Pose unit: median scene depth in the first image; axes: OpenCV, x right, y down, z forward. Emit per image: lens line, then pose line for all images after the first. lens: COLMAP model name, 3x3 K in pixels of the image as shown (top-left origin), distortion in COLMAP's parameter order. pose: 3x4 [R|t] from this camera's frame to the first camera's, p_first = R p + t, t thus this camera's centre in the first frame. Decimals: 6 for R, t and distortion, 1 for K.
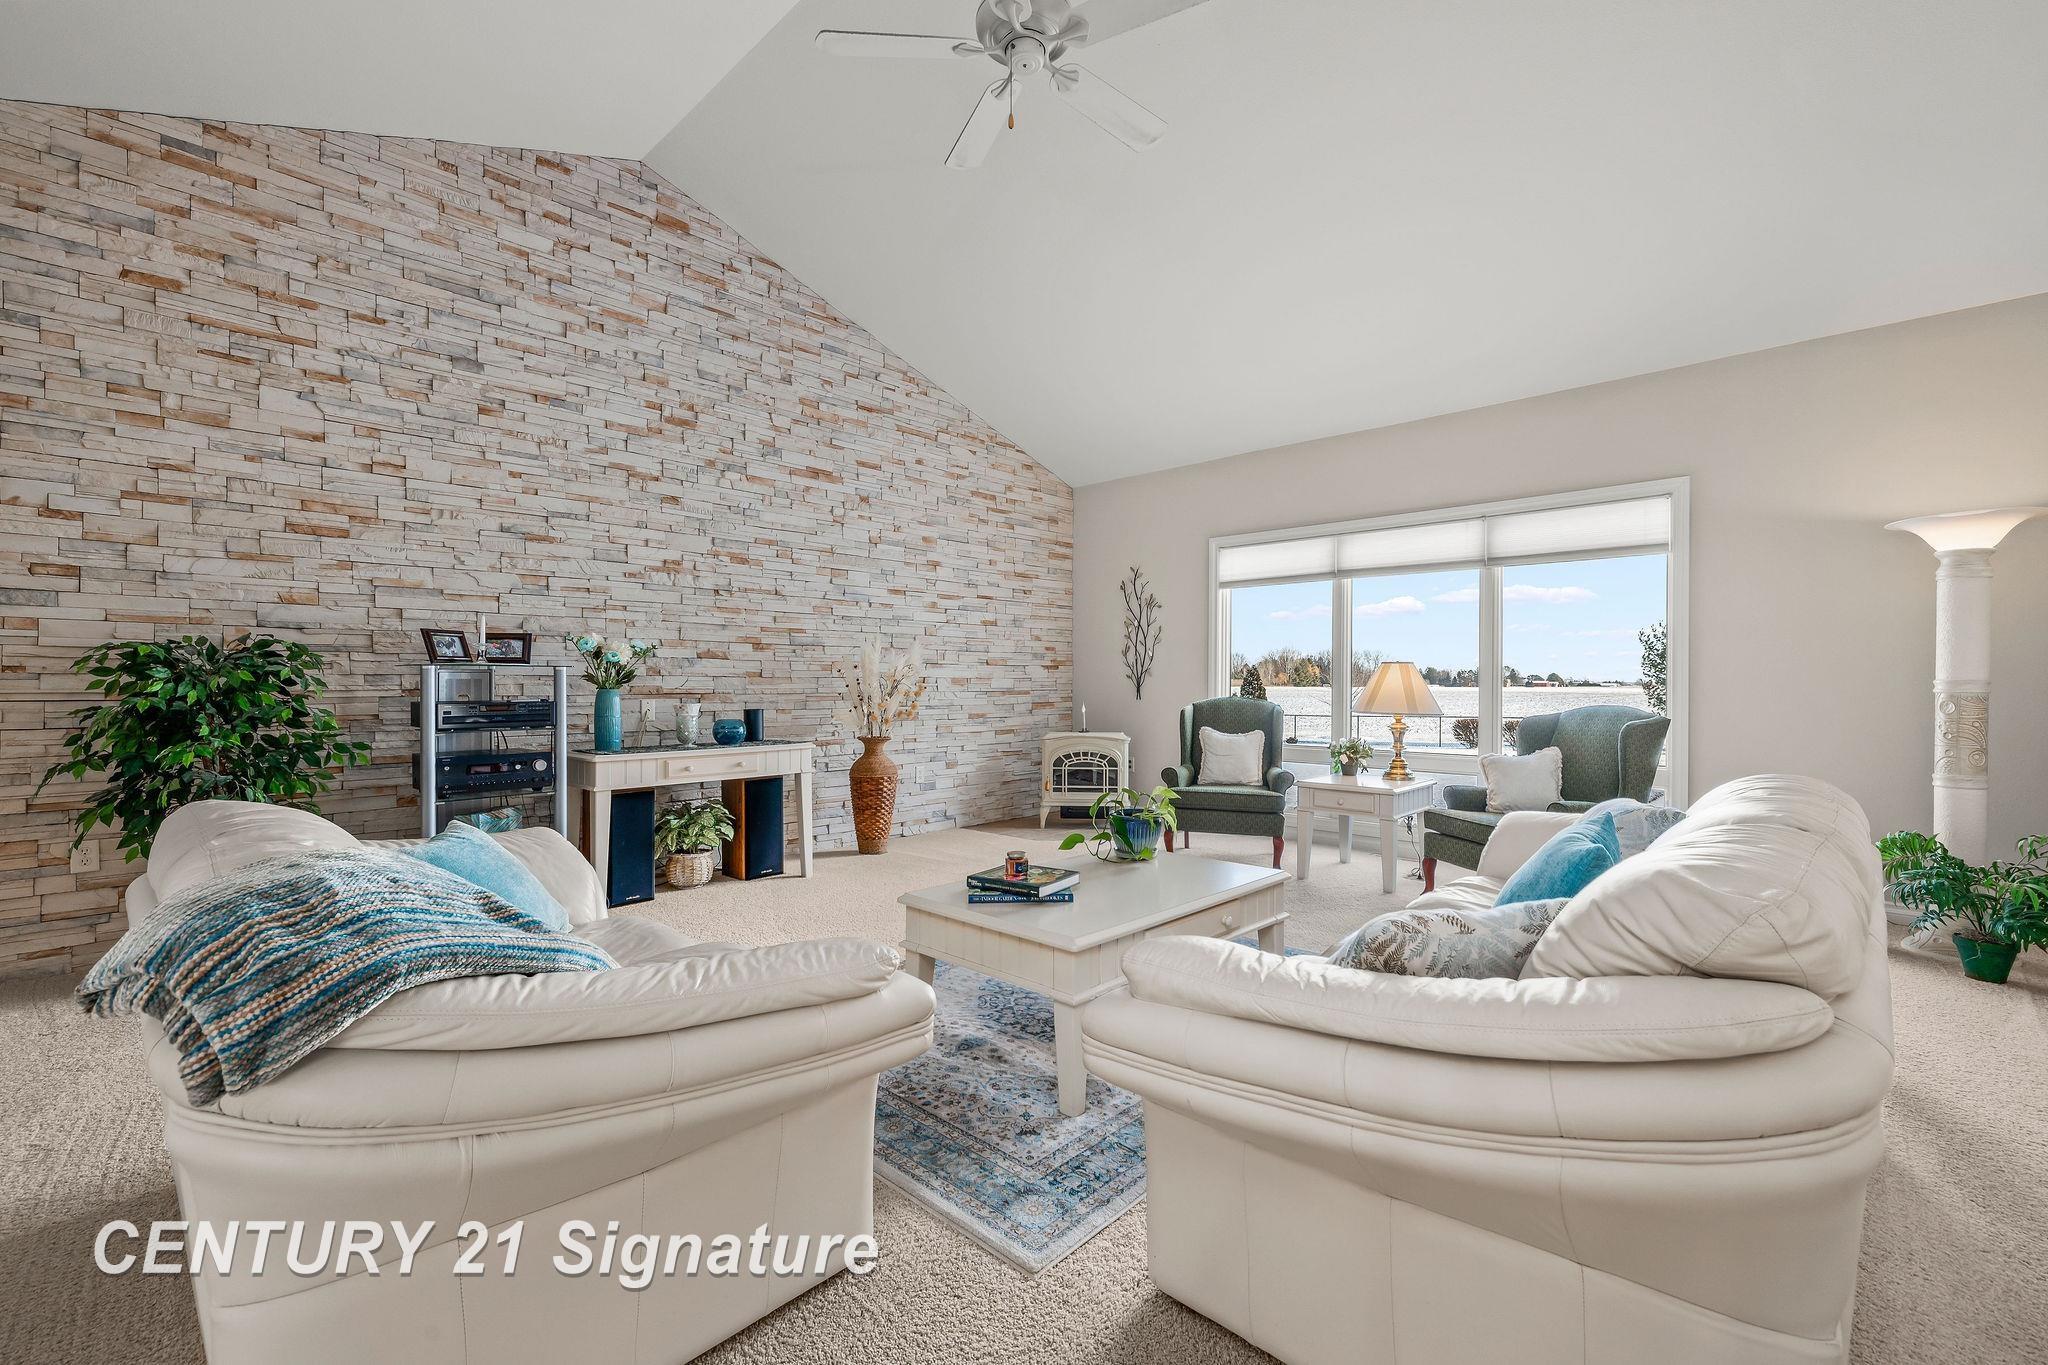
lens RADIAL K [[879.1, 0, 1024.0], [0, 879.1, 682.5], [0, 0, 1]] dist [-0.000283, 0.000407]
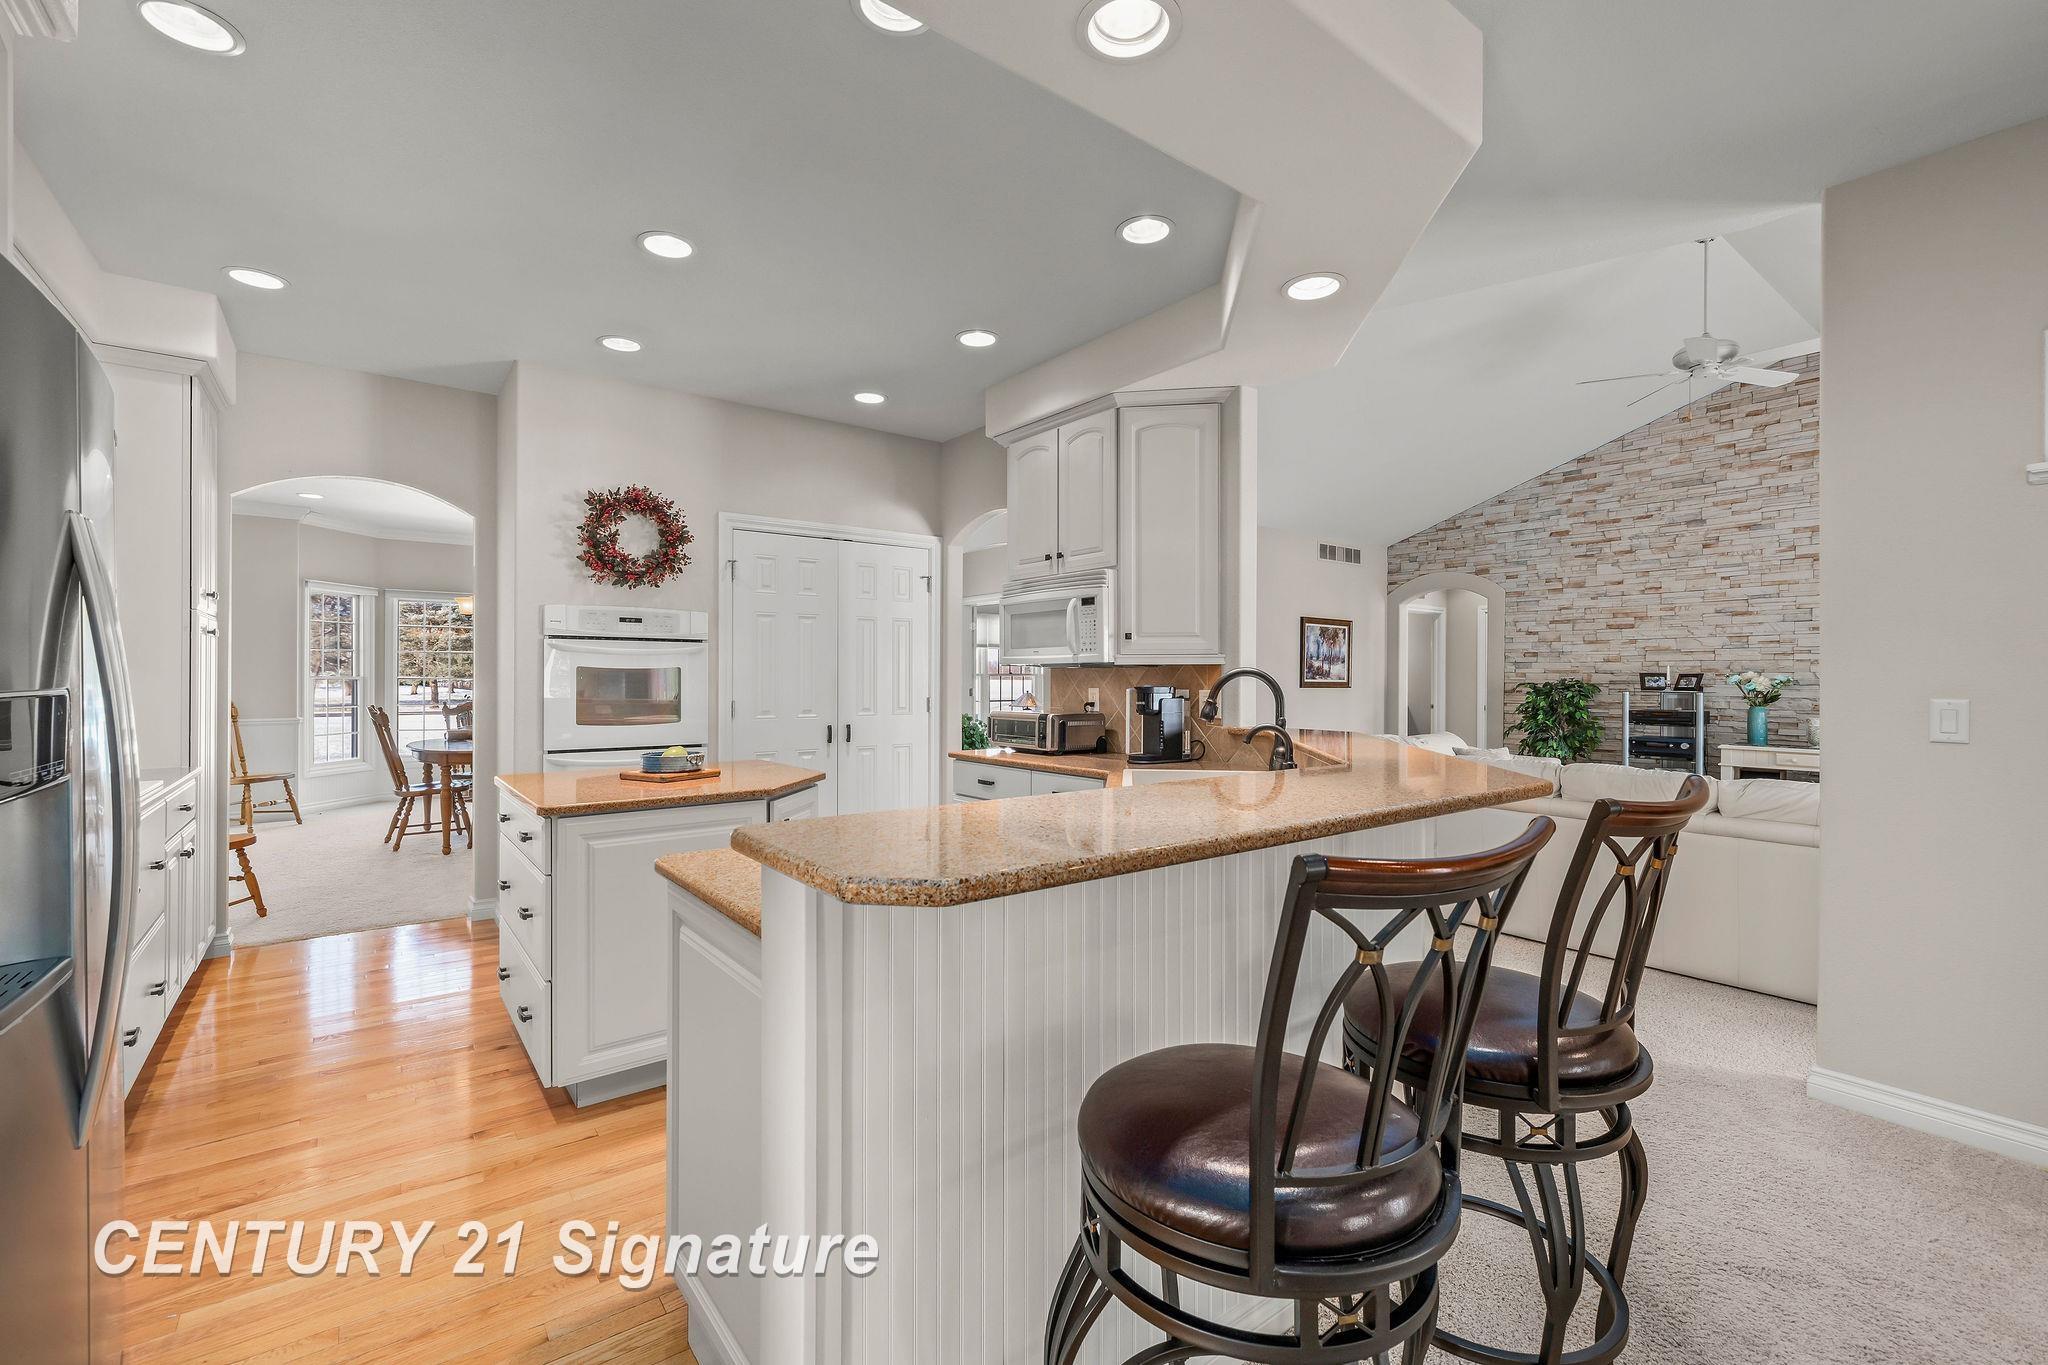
lens RADIAL K [[879.1, 0, 1024.0], [0, 879.1, 682.5], [0, 0, 1]] dist [-0.000283, 0.000407]
pose [[-0.154692, -0.000524, -0.987963, 1.444639], [-0.010952, 0.999939, 0.001185, -0.024903], [0.987902, 0.011003, -0.154689, -0.079399]]
